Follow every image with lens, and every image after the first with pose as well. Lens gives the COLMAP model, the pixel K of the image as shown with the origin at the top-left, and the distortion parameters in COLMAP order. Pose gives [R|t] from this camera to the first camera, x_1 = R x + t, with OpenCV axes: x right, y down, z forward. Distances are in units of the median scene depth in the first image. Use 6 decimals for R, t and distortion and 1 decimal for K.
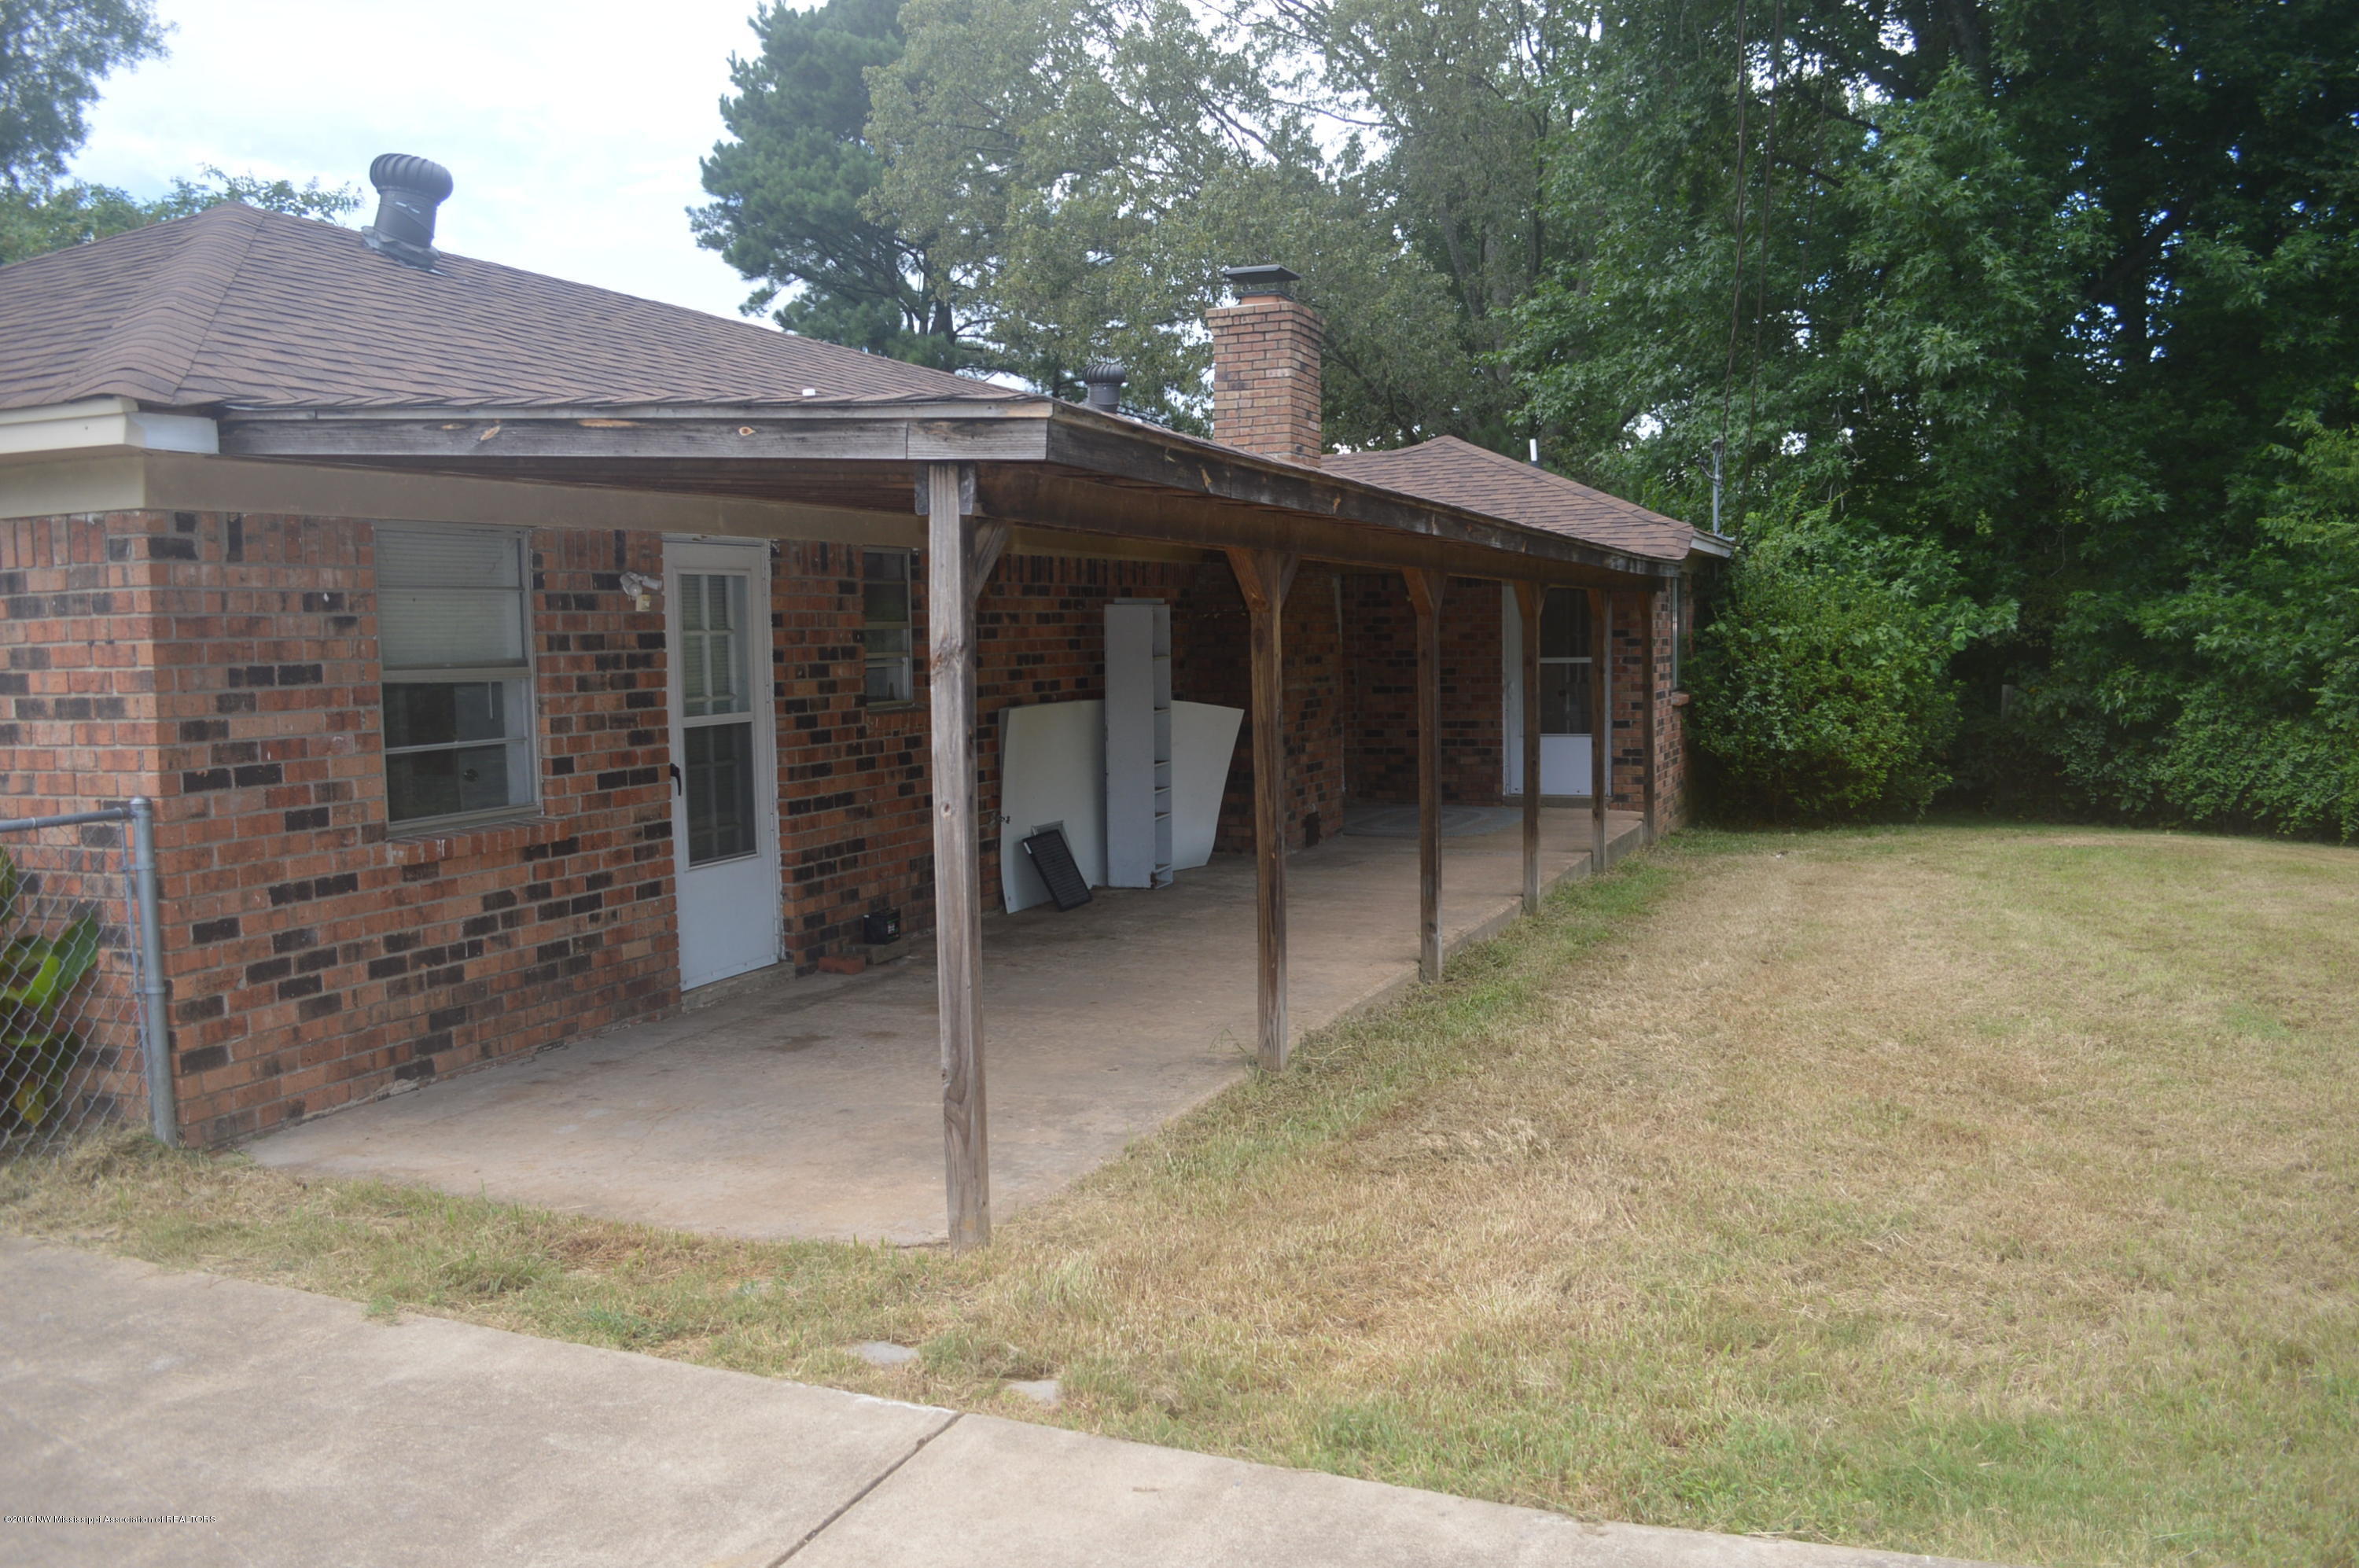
lens RADIAL K [[1881.3, 0, 1212.6], [0, 1881.3, 788.5], [0, 0, 1]] dist [-0.081185, 0.011487]
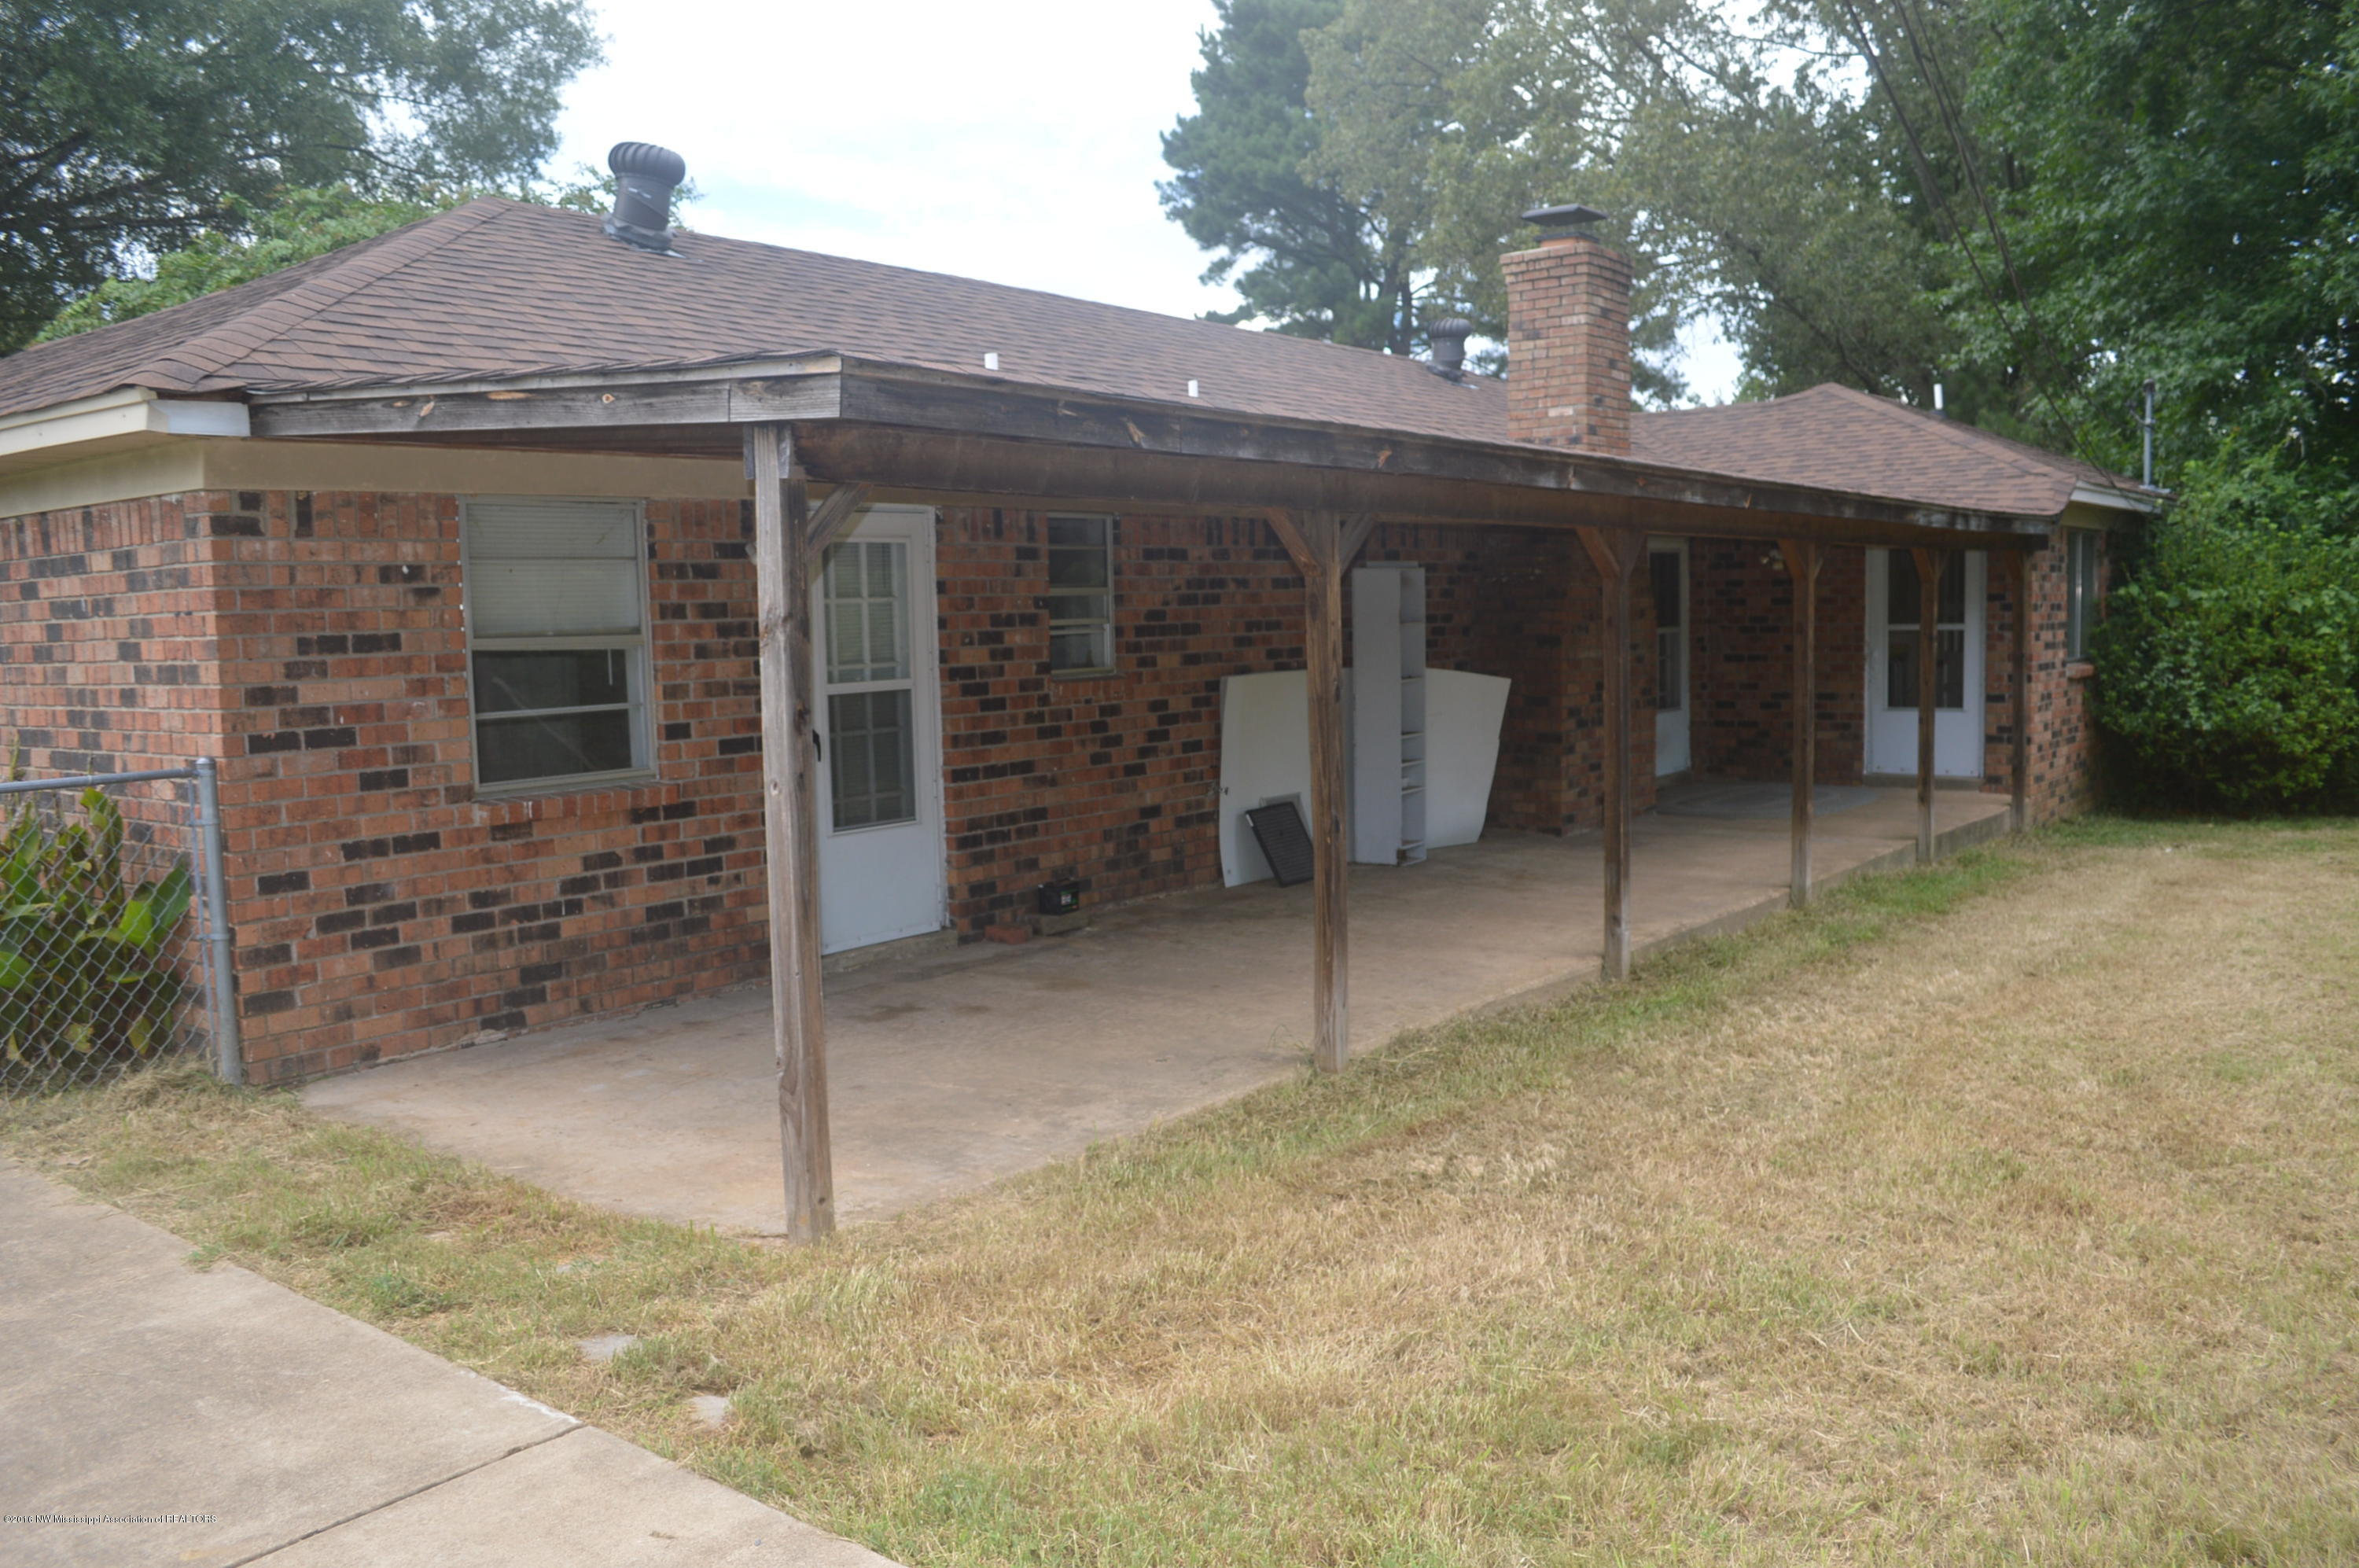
lens RADIAL K [[1881.3, 0, 1179.5], [0, 1881.3, 789.1], [0, 0, 1]] dist [-0.081185, 0.011487]
pose [[0.962592, 0.022615, -0.270010, 0.198204], [-0.017348, 0.999610, 0.021876, -0.007851], [0.270399, -0.016374, 0.962609, 0.085543]]
